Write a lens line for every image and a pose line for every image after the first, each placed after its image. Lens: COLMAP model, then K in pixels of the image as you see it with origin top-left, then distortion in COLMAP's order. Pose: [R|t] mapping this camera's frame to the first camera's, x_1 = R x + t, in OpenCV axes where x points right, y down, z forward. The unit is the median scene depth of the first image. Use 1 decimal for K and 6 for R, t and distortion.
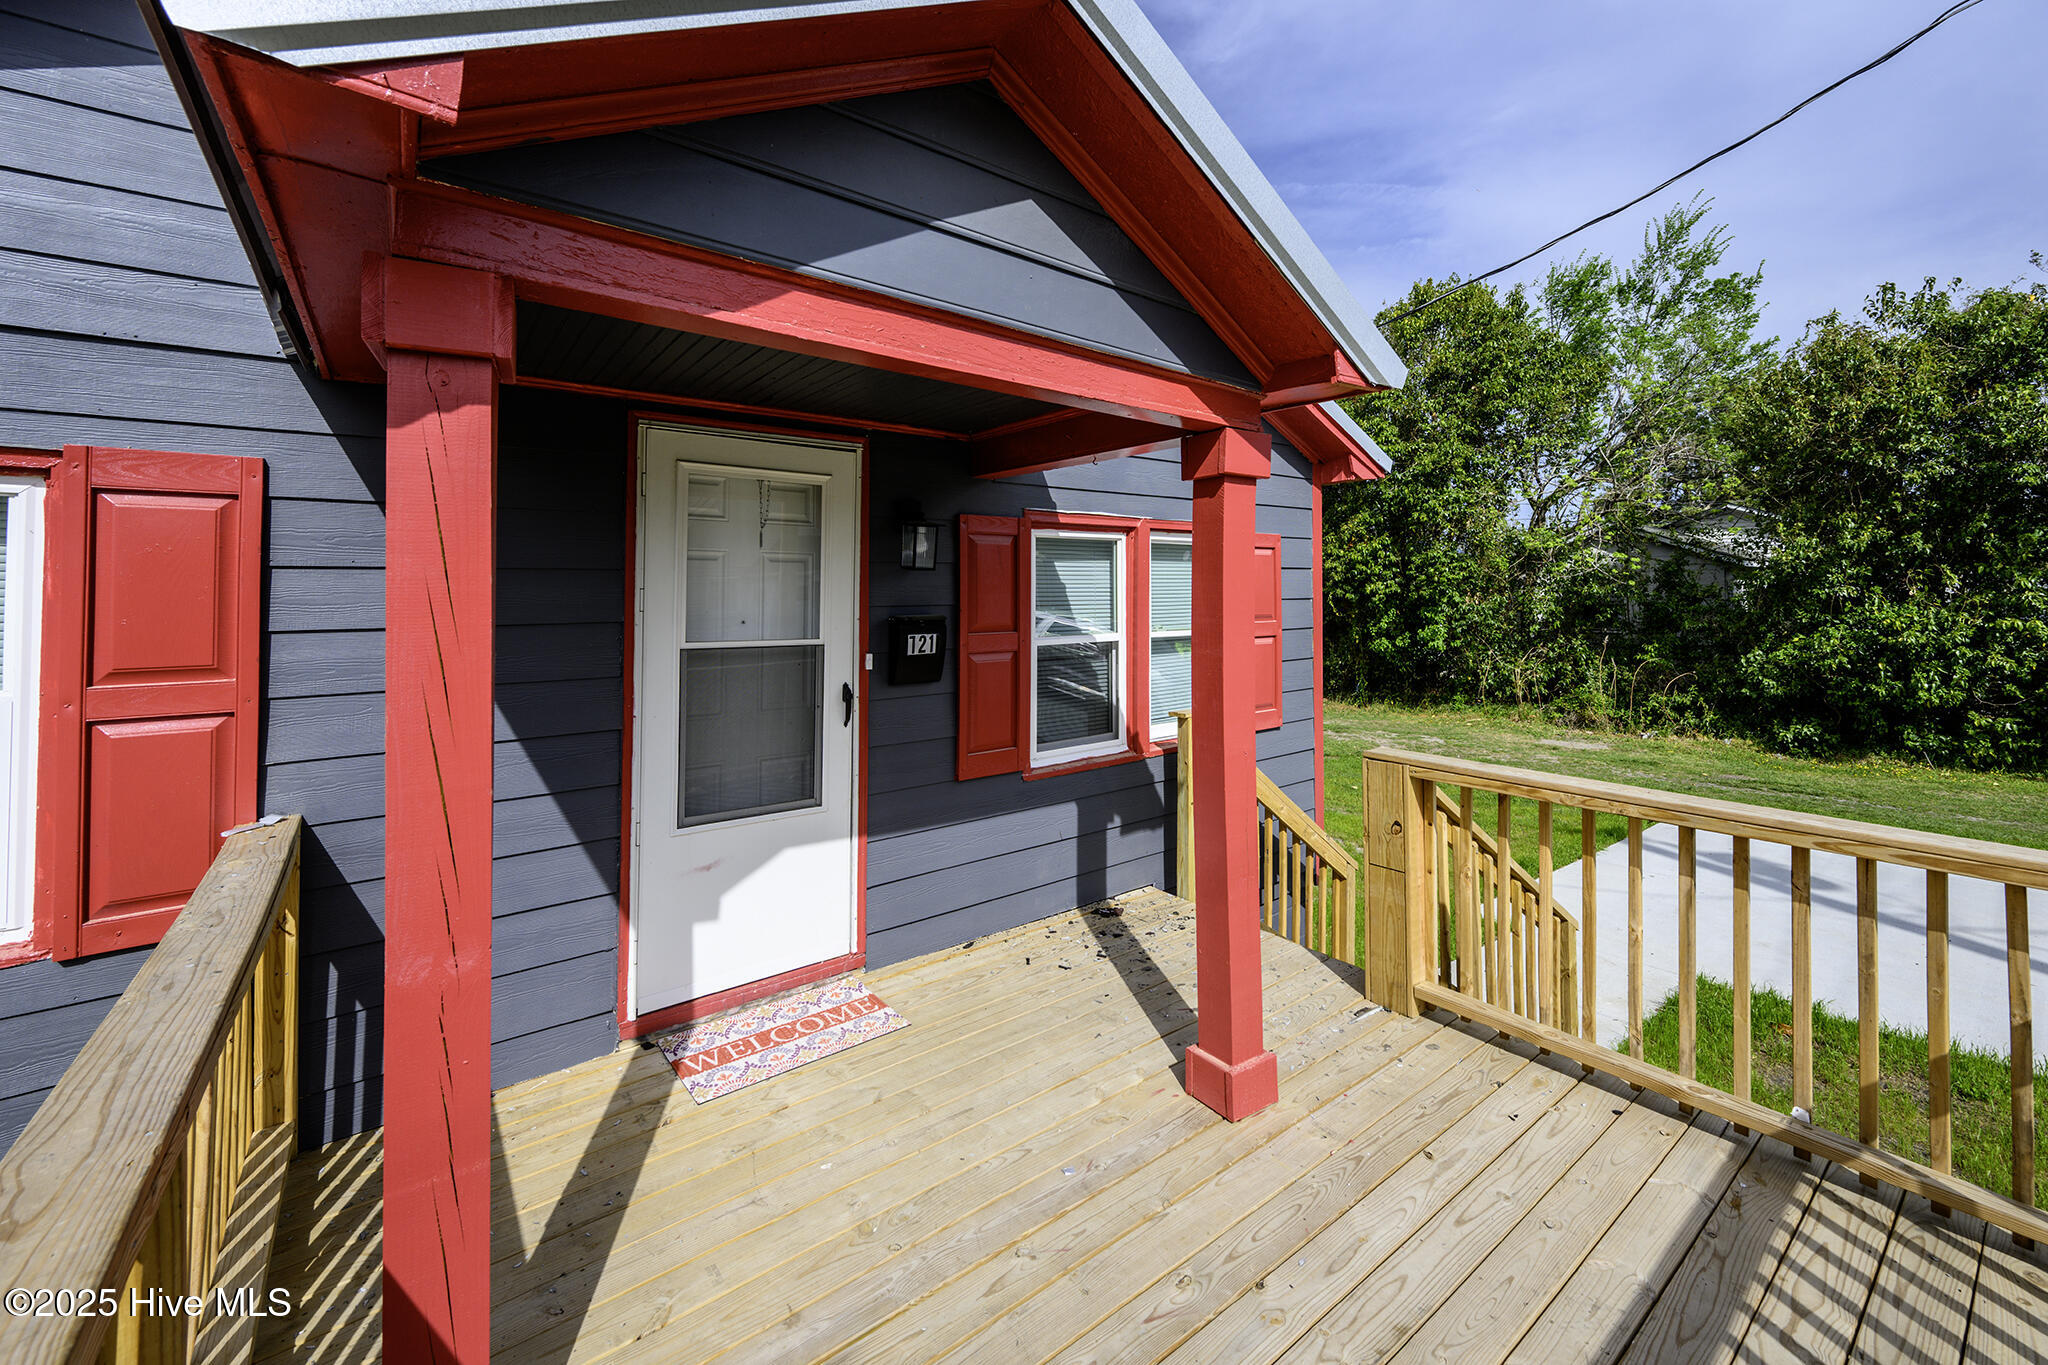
lens RADIAL K [[823.6, 0, 1020.2], [0, 823.6, 568.4], [0, 0, 1]] dist [-0.000455, -0.000275]
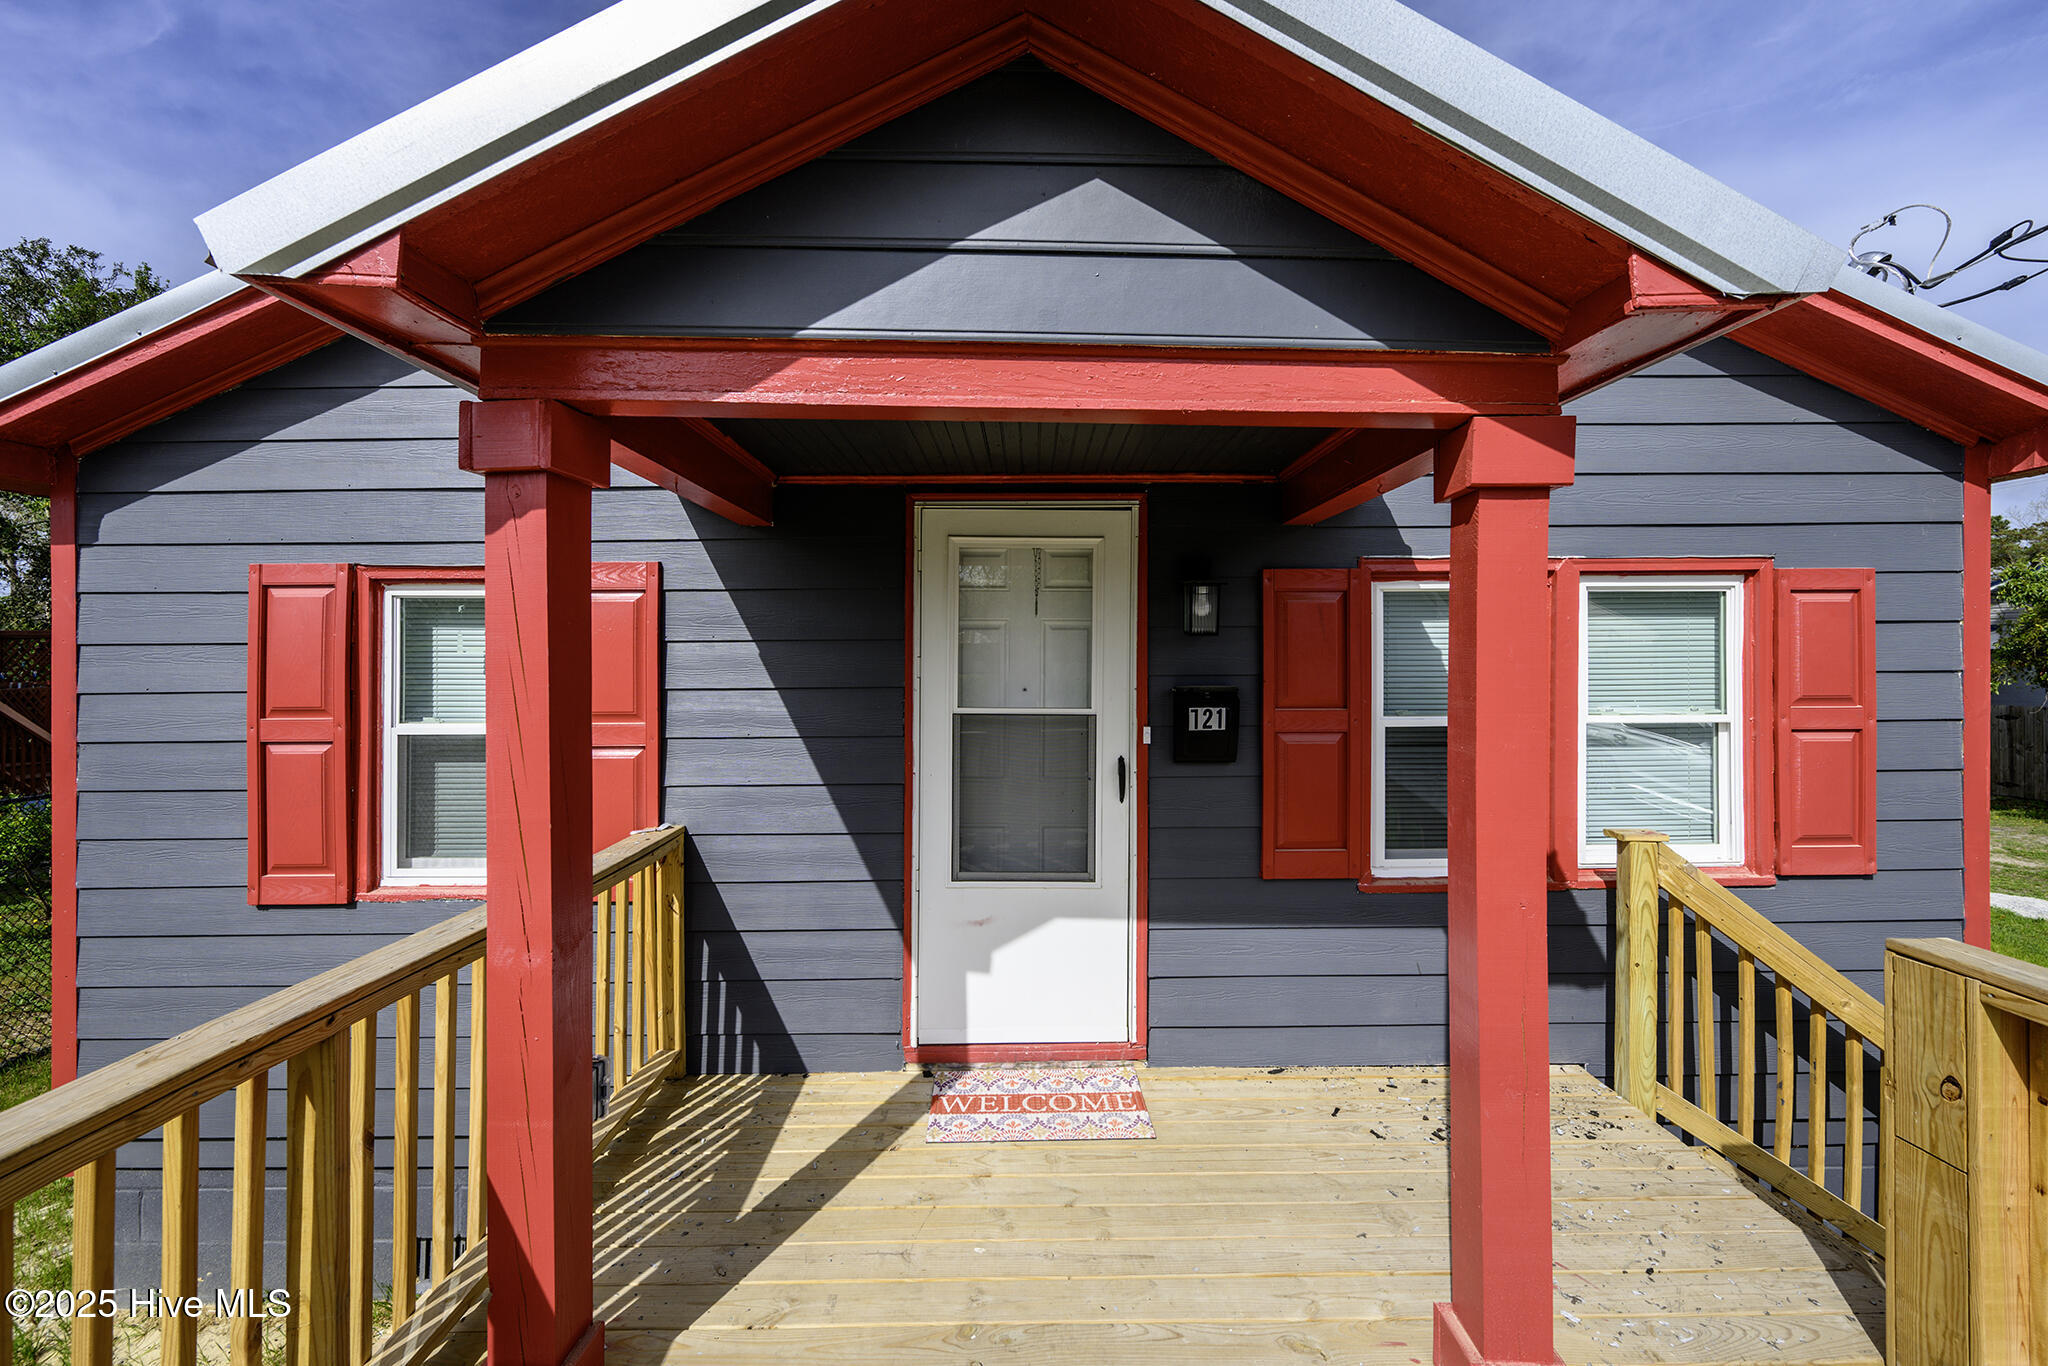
lens RADIAL K [[827.6, 0, 1022.6], [0, 827.6, 652.2], [0, 0, 1]] dist [0.000180, -0.000238]
pose [[0.804765, -0.003845, -0.593581, 0.279565], [0.016671, 0.999731, 0.016126, 0.002761], [0.593359, -0.022873, 0.804613, 0.185284]]
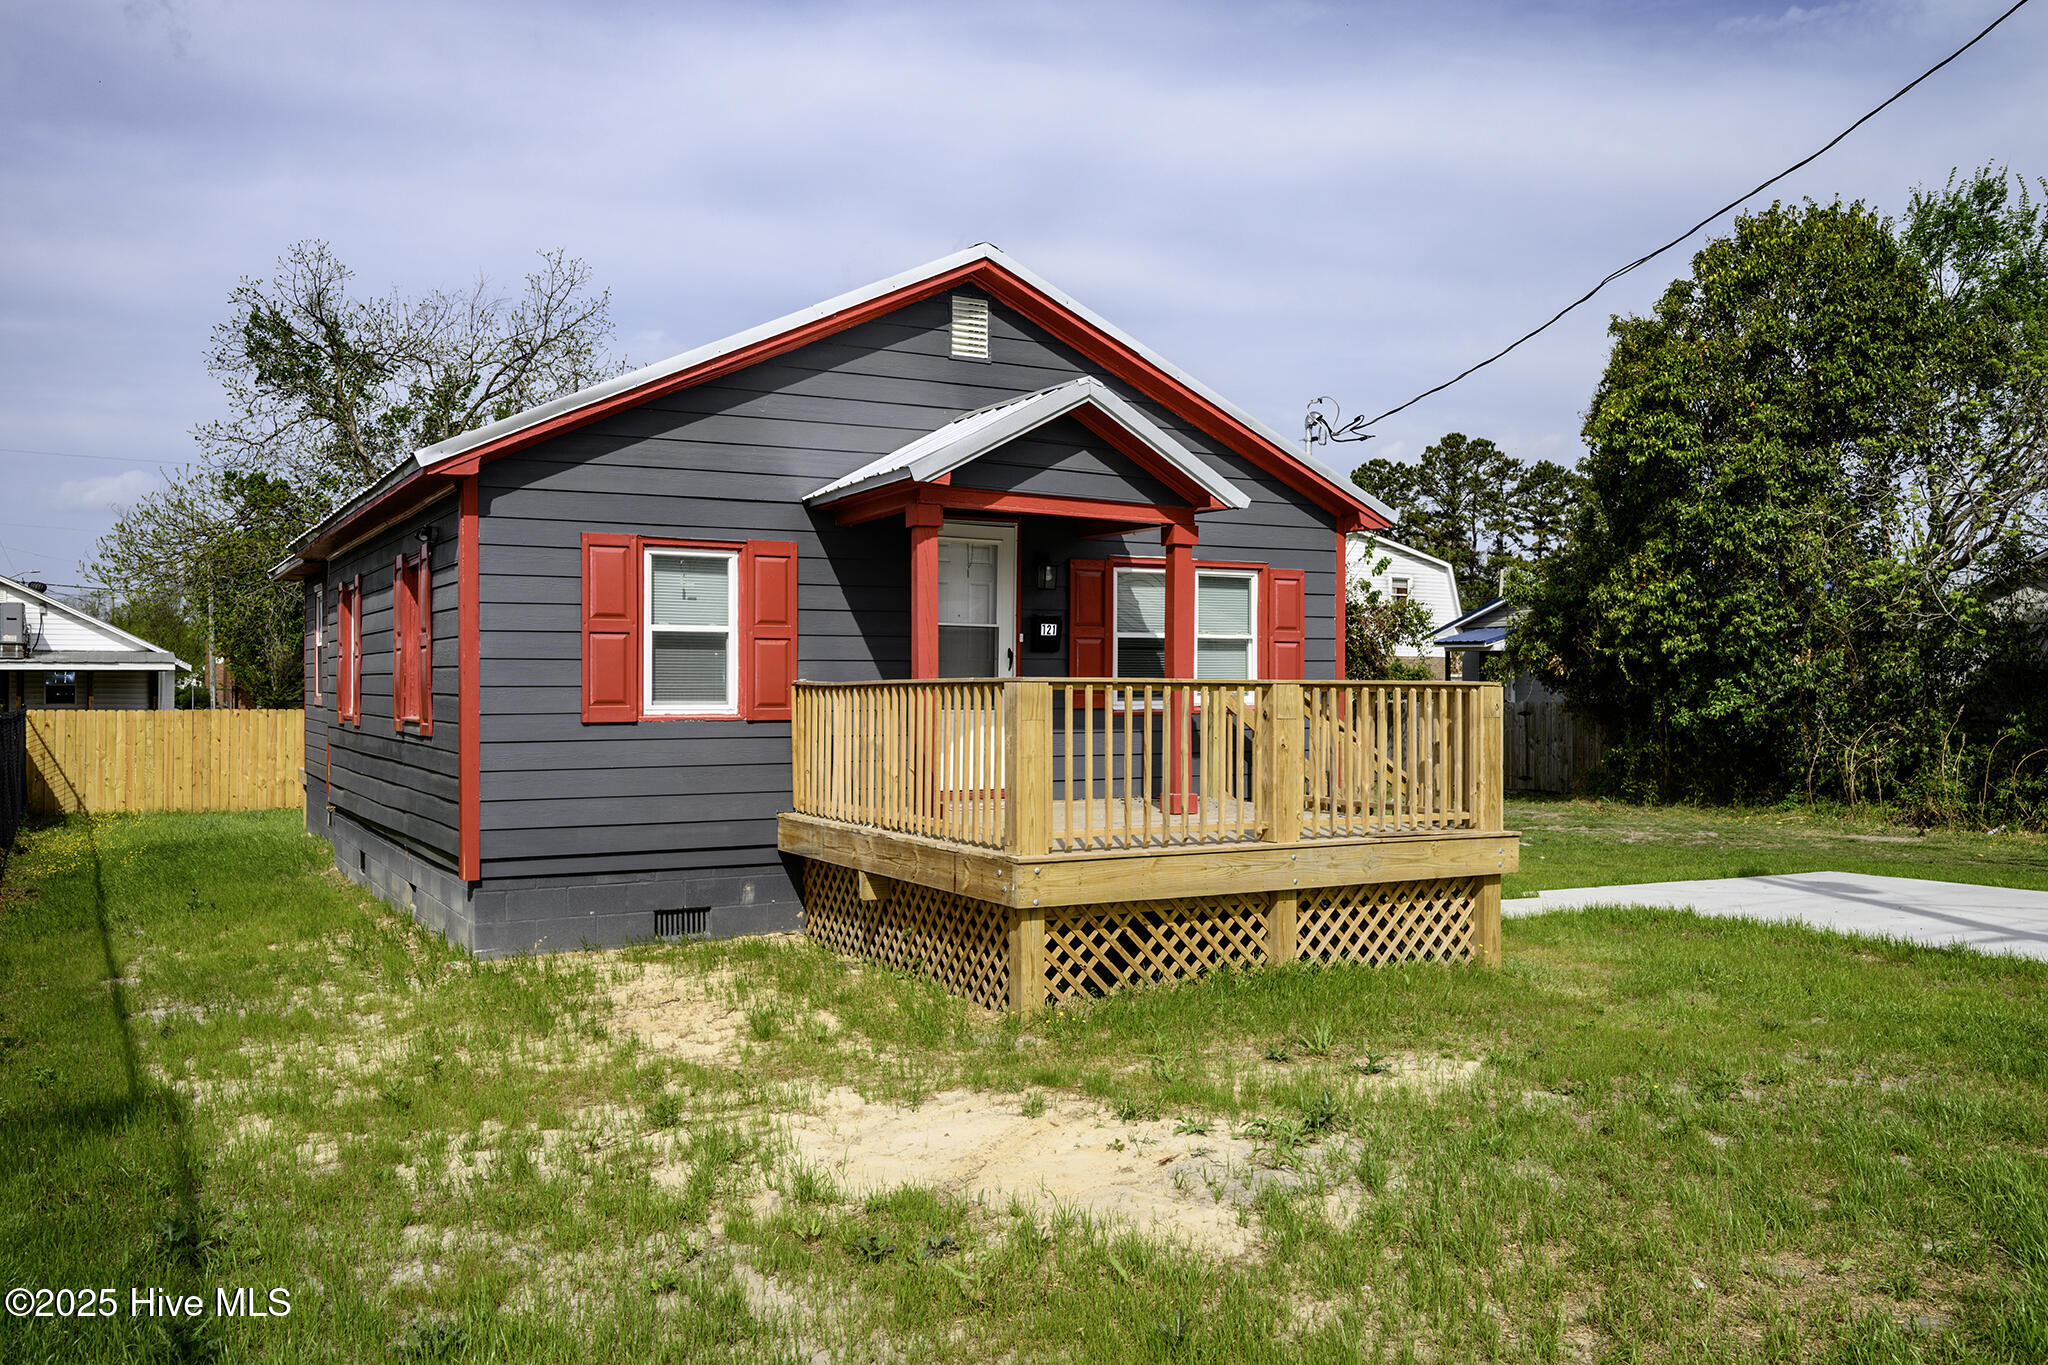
lens RADIAL K [[1653.4, 0, 1024.0], [0, 1653.4, 682.5], [0, 0, 1]] dist [0.007283, 0.003024]
pose [[0.991007, 0.002776, -0.133778, 0.364650], [0.000251, 0.999744, 0.022604, 0.141922], [0.133806, -0.022435, 0.990754, -3.037013]]
